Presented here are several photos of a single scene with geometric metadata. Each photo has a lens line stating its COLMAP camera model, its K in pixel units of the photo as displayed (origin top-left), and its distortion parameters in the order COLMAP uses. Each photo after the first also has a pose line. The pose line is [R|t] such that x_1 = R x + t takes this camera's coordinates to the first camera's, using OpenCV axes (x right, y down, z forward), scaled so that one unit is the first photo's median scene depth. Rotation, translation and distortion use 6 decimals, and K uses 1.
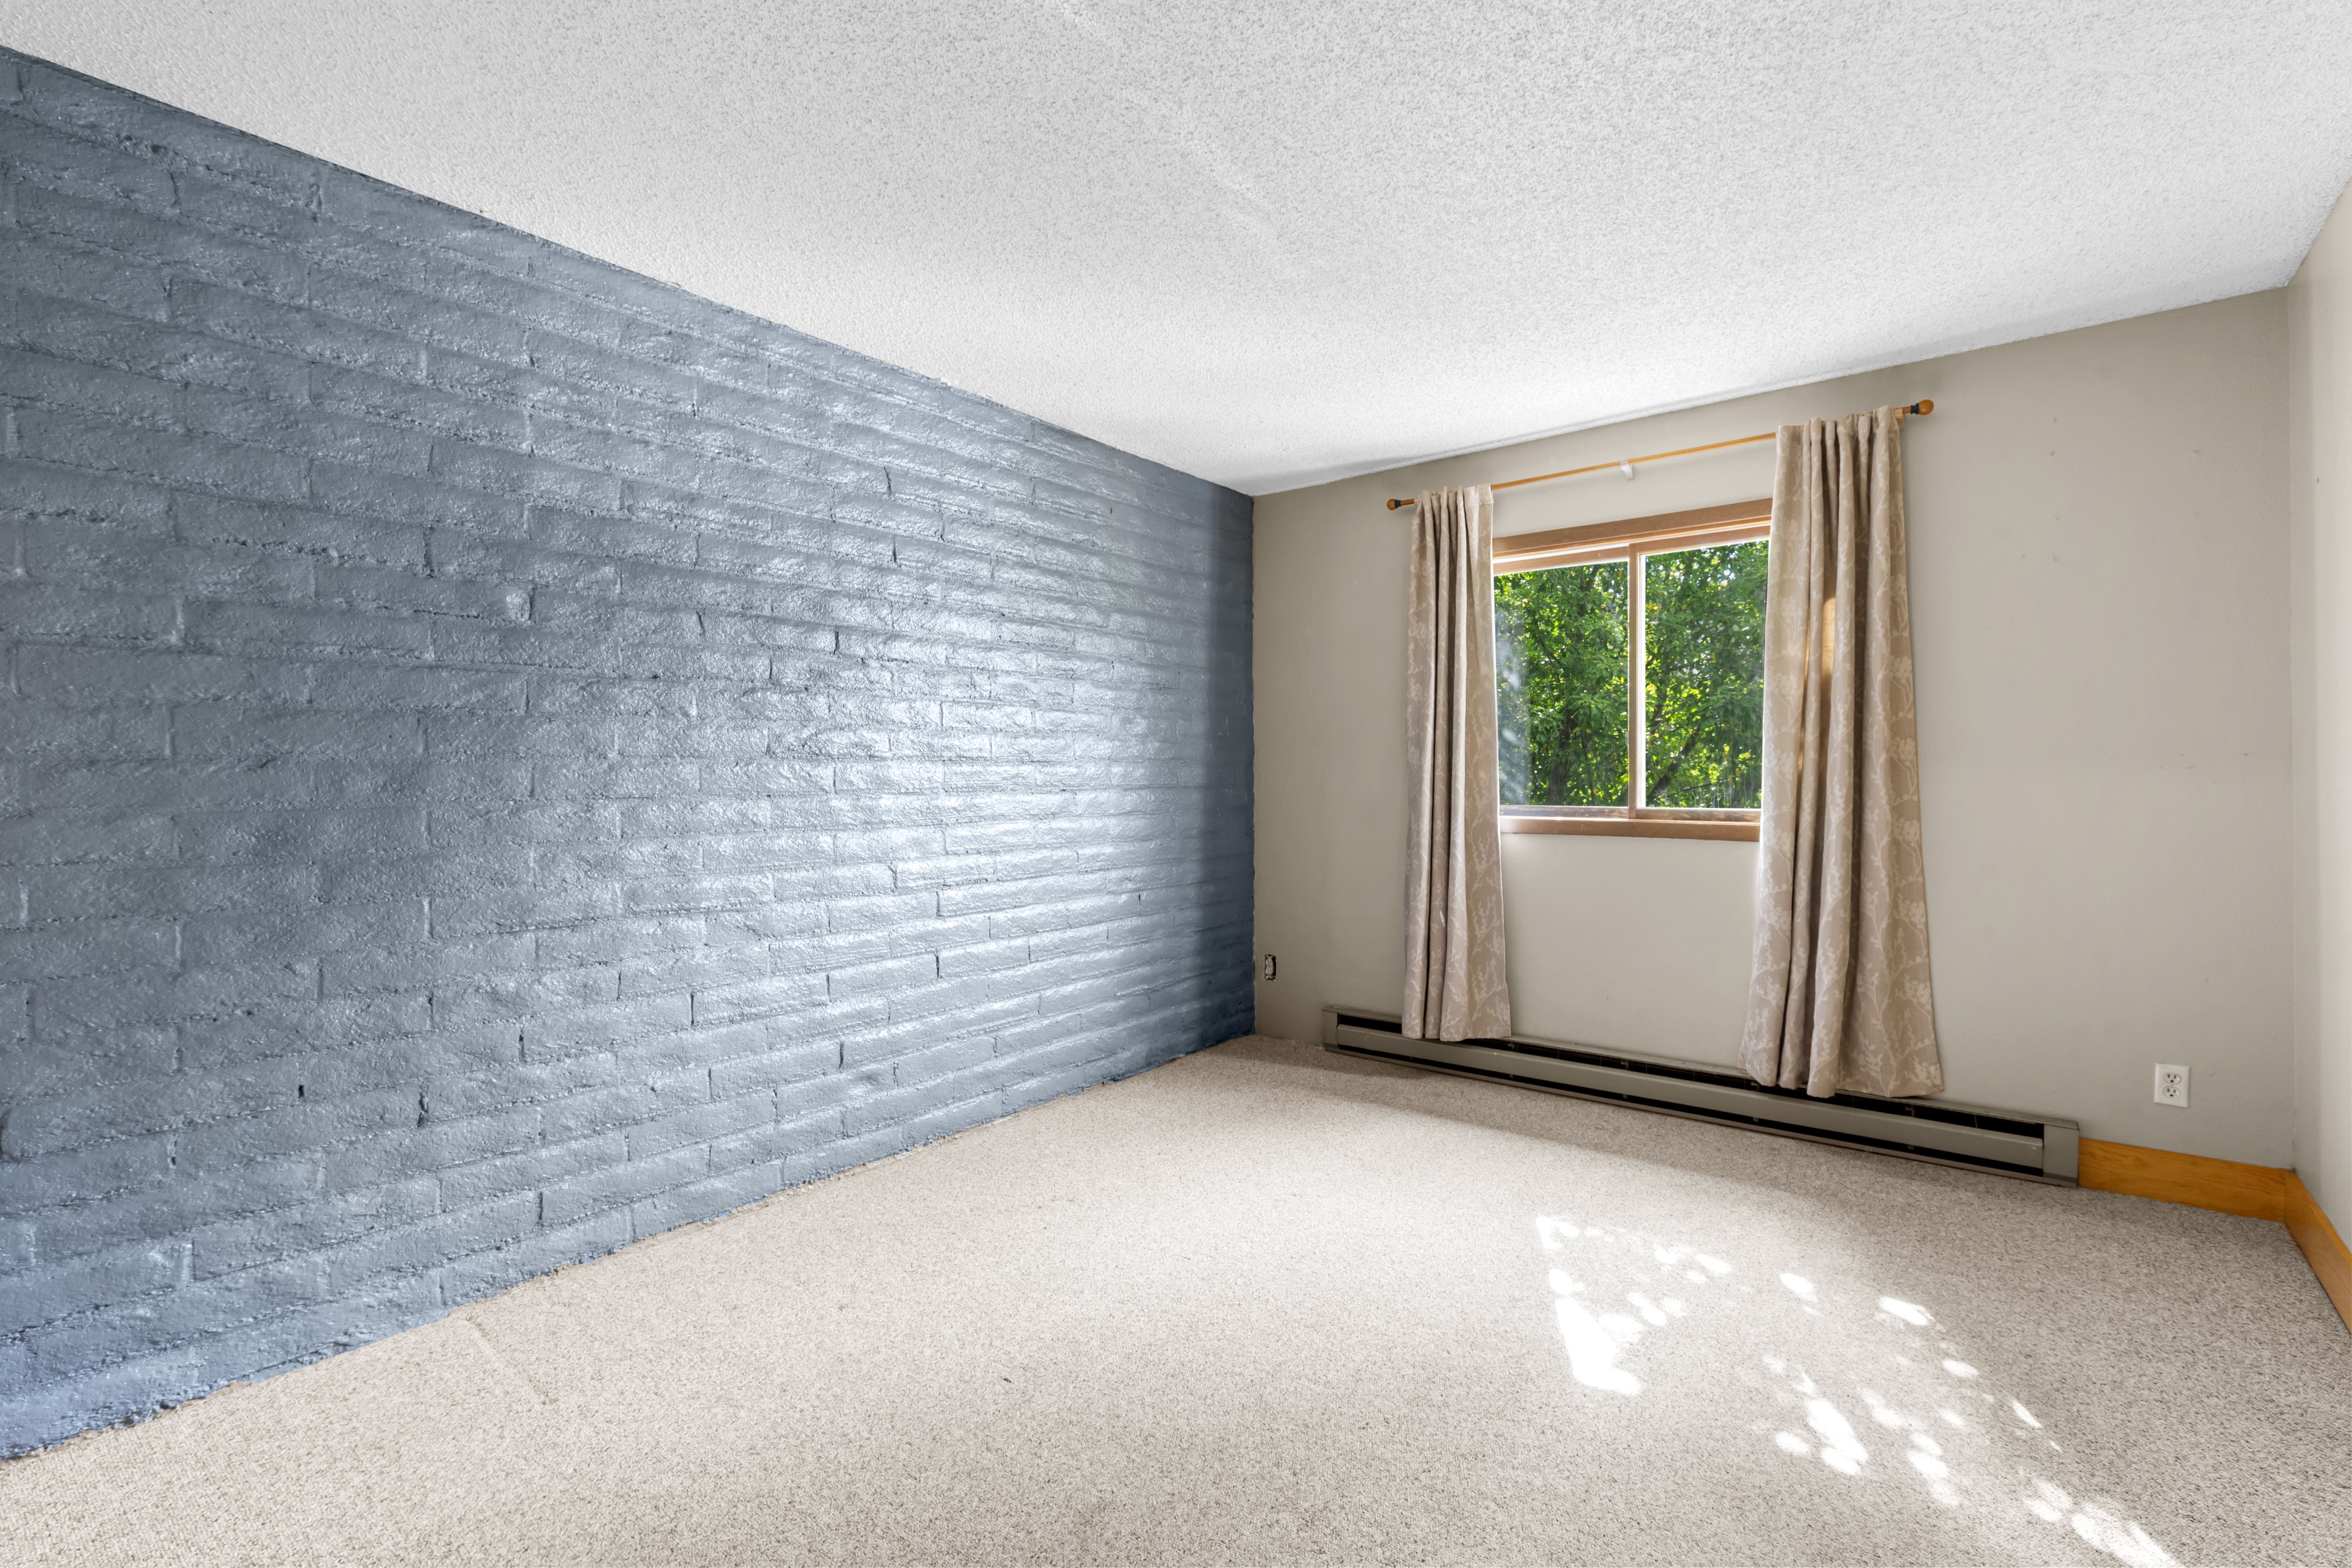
lens RADIAL K [[1056.8, 0, 1176.0], [0, 1056.8, 784.0], [0, 0, 1]] dist [0.003922, -0.000072]
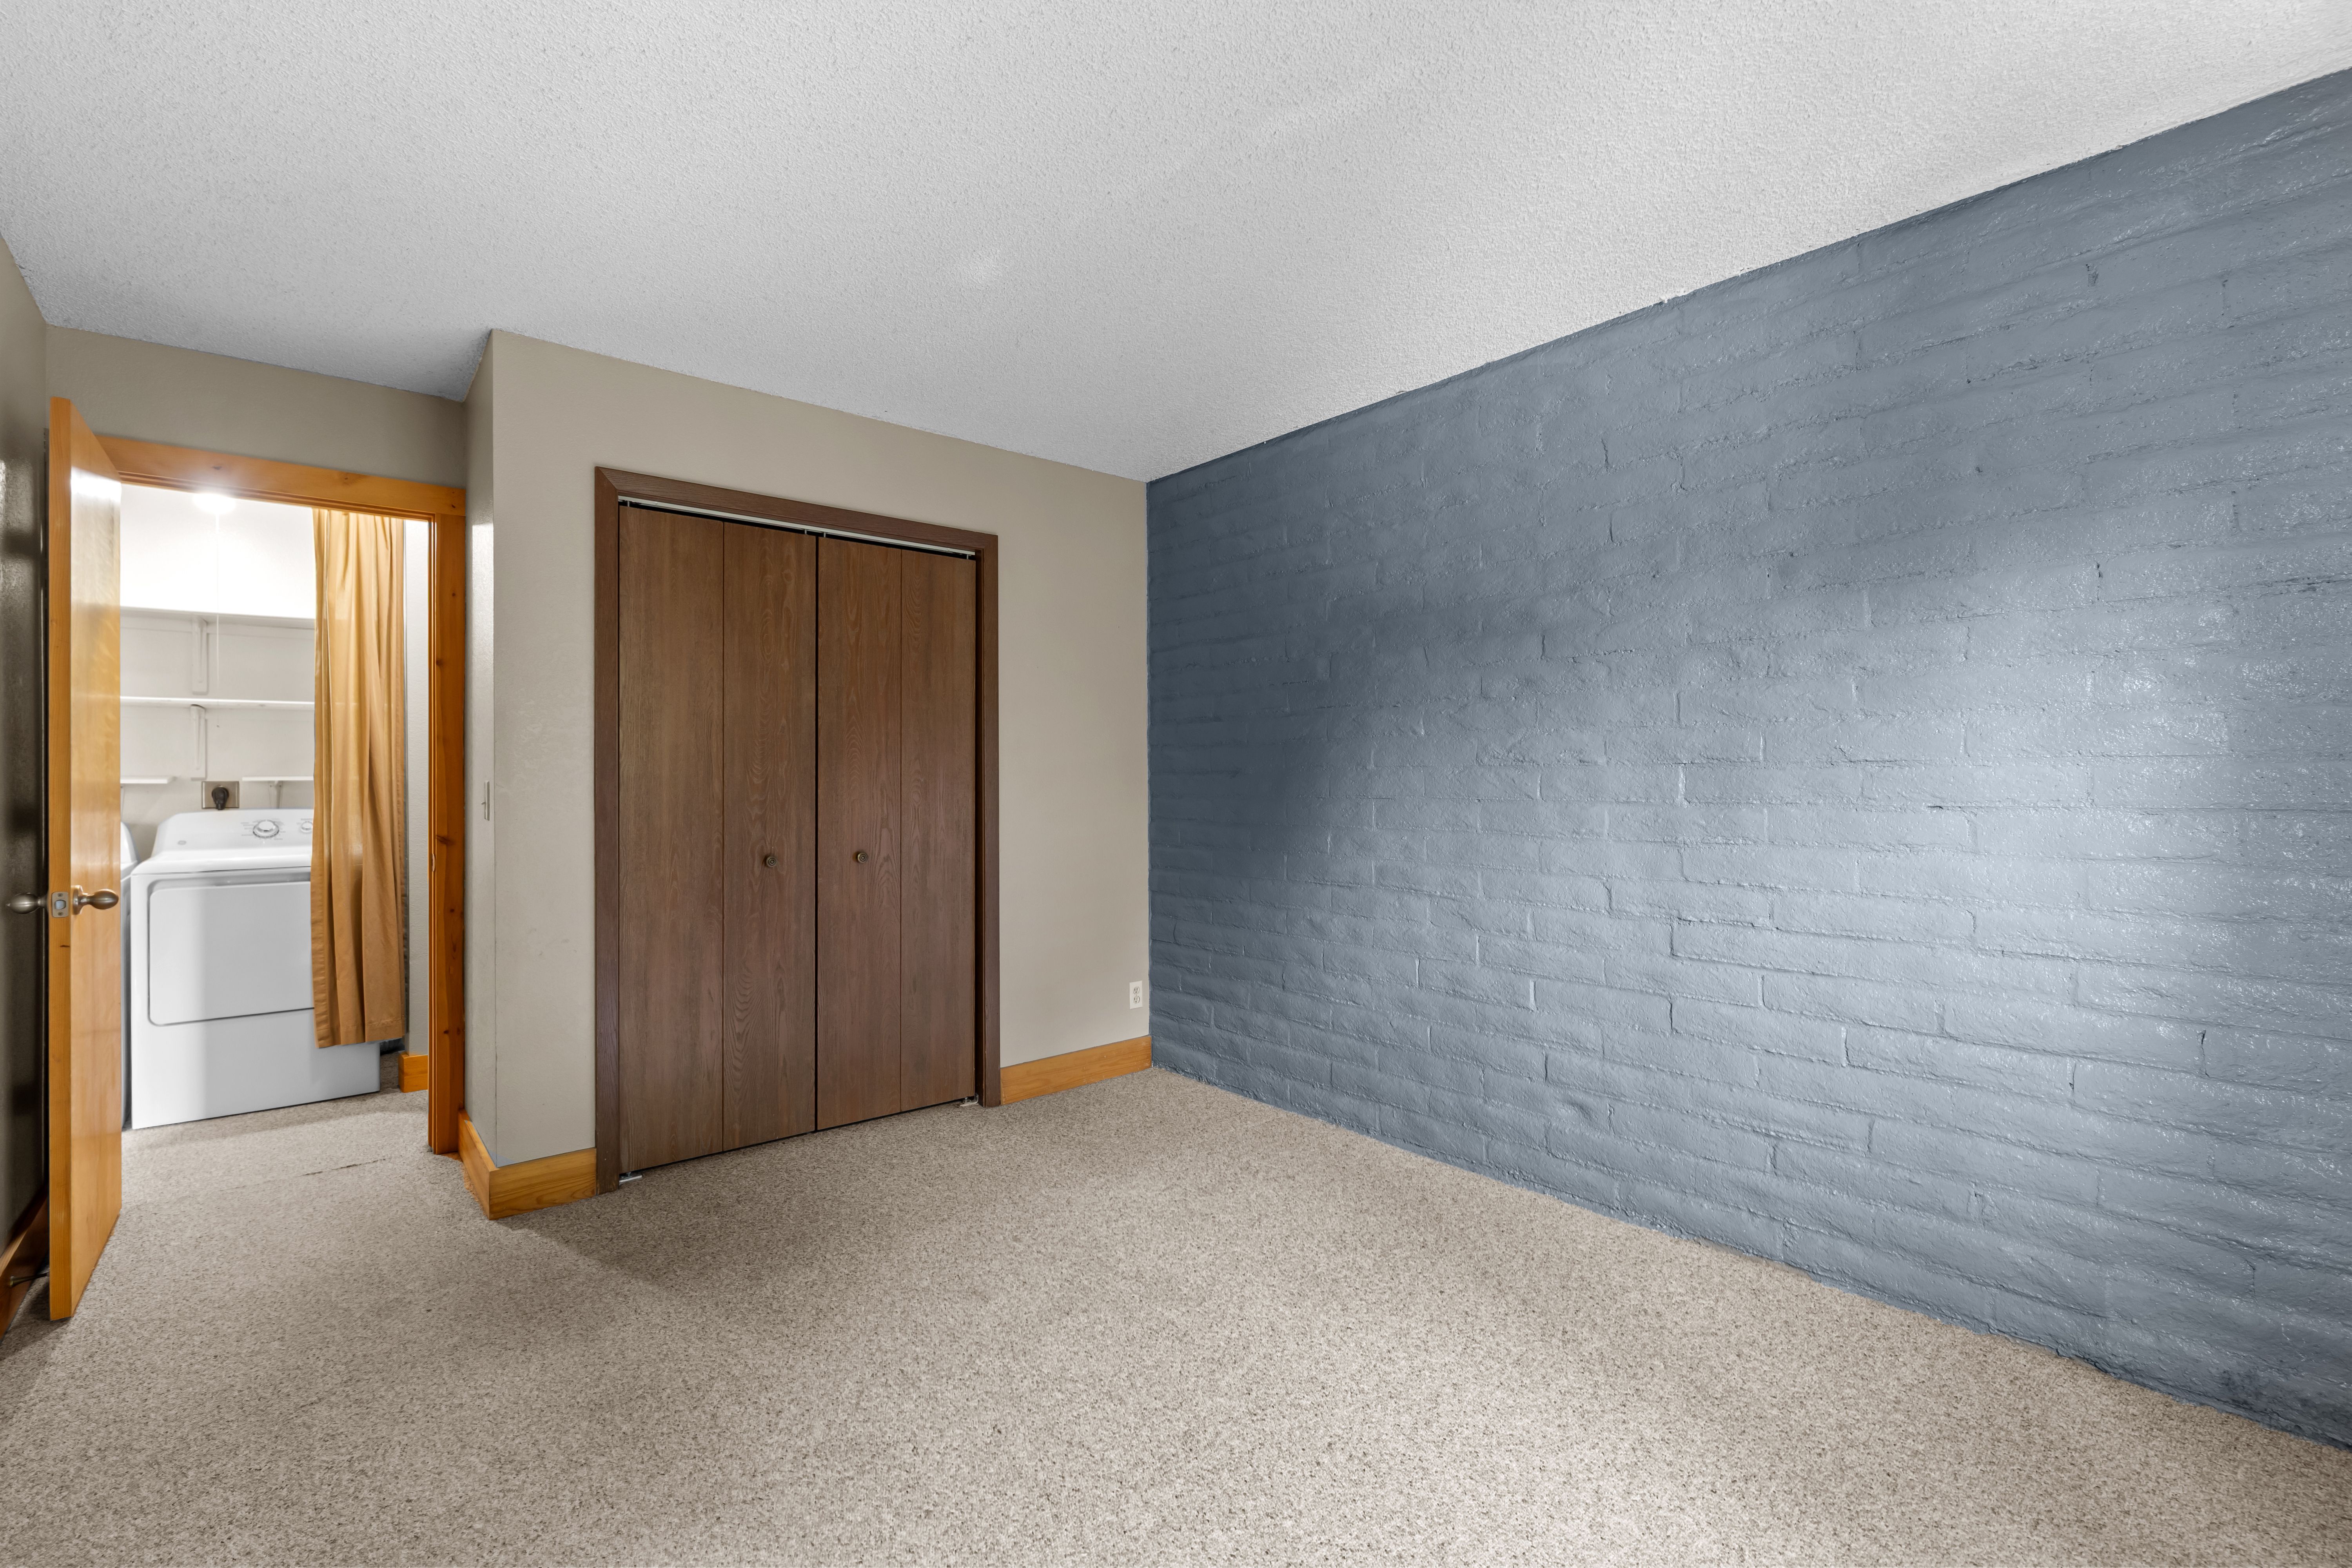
lens RADIAL K [[1056.8, 0, 1176.0], [0, 1056.8, 784.0], [0, 0, 1]] dist [0.003922, -0.000072]
pose [[-0.192091, 0.004266, -0.981368, 0.781895], [-0.011221, 0.999916, 0.006543, -0.010050], [0.981313, 0.012268, -0.192027, 0.936523]]
